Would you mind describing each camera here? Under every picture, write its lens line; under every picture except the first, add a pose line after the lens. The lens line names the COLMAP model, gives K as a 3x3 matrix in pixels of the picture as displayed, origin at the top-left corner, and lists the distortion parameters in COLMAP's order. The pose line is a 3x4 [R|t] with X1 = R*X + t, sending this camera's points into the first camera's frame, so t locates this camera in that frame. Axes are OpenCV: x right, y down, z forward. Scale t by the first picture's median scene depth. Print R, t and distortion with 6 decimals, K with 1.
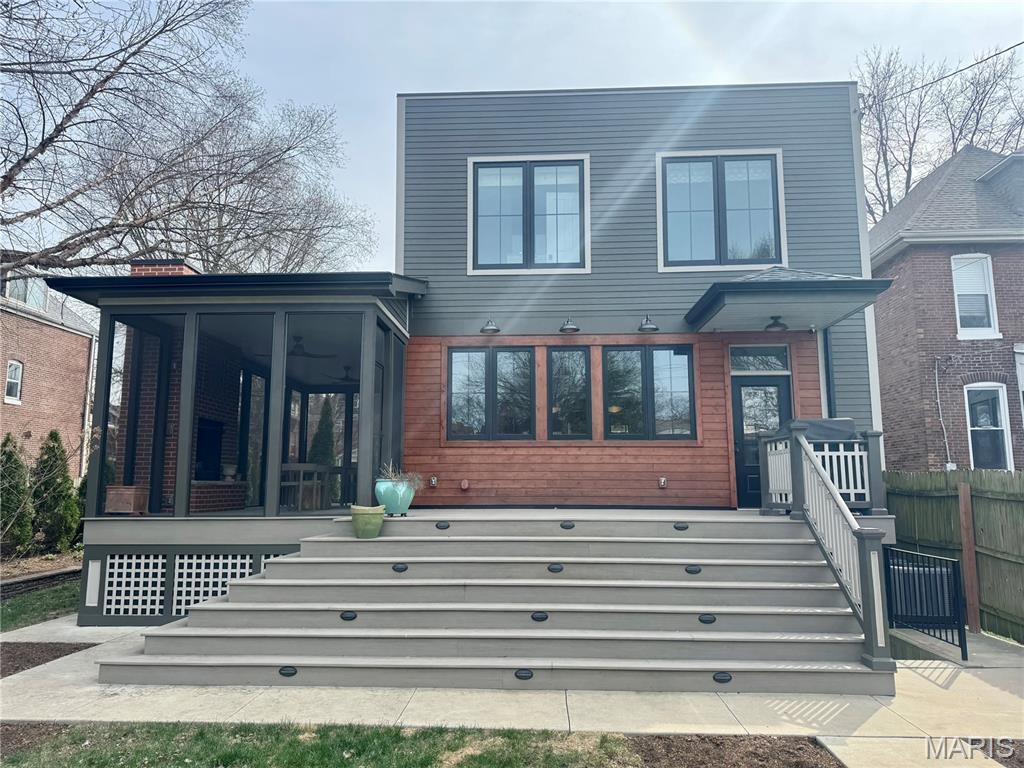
lens RADIAL K [[724.0, 0, 510.3], [0, 724.0, 381.2], [0, 0, 1]] dist [0.047302, -0.047264]
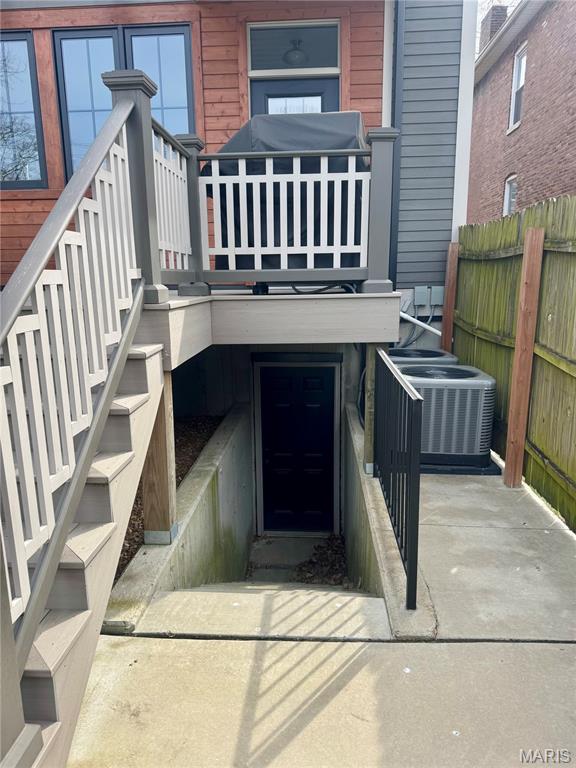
lens RADIAL K [[543.0, 0, 289.6], [0, 543.0, 387.1], [0, 0, 1]] dist [0.047302, -0.047264]
pose [[0.999915, -0.012467, 0.003904, 0.425581], [0.010368, 0.939155, 0.343338, 0.105810], [-0.007947, -0.343268, 0.939204, 0.572740]]
